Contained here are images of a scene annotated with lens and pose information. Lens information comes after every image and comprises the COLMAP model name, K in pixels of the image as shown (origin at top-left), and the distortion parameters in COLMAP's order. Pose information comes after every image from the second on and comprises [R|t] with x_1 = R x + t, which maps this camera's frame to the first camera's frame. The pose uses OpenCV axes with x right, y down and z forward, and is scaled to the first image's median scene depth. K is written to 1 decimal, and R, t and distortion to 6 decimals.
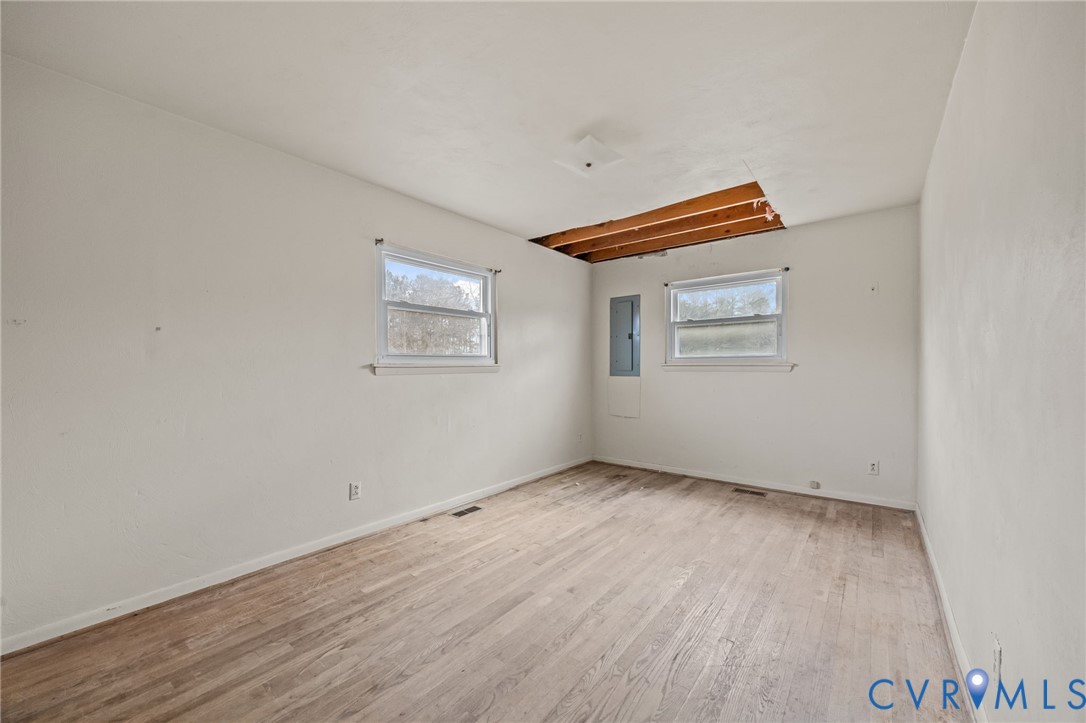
lens RADIAL K [[418.6, 0, 543.0], [0, 418.6, 361.5], [0, 0, 1]] dist [-0.000920, -0.000061]
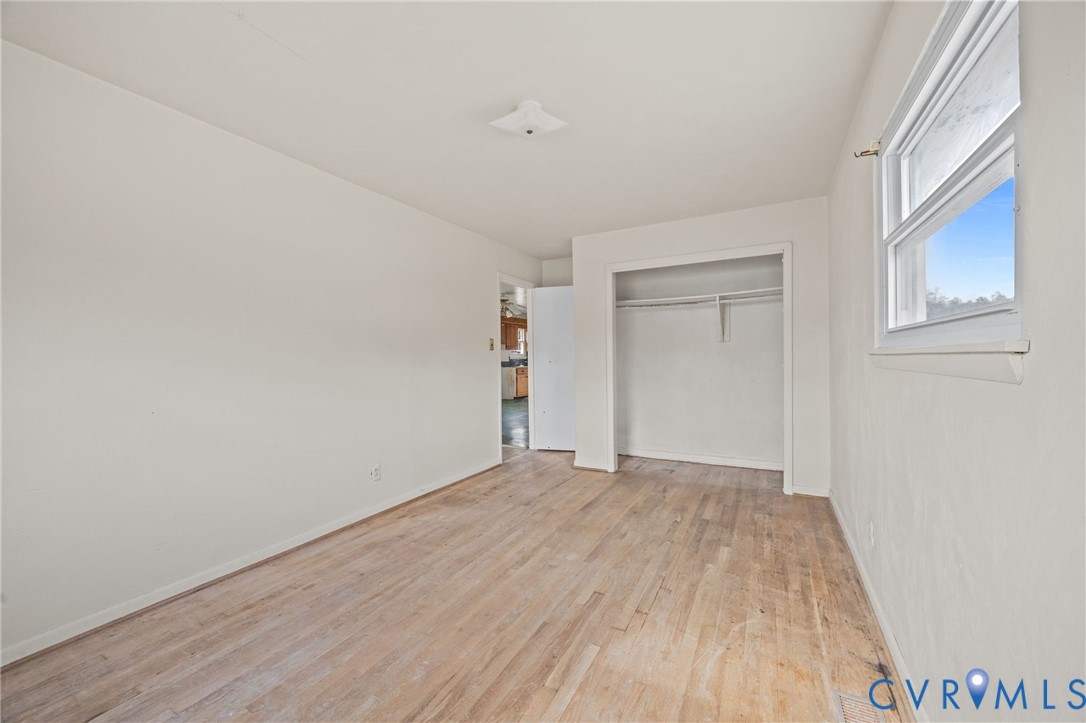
lens RADIAL K [[418.6, 0, 543.0], [0, 418.6, 361.5], [0, 0, 1]] dist [-0.000920, -0.000061]
pose [[-0.984707, 0.019291, -0.173145, 0.256435], [0.018607, 0.999811, 0.005573, 0.015124], [0.173220, 0.002266, -0.984881, 1.982484]]
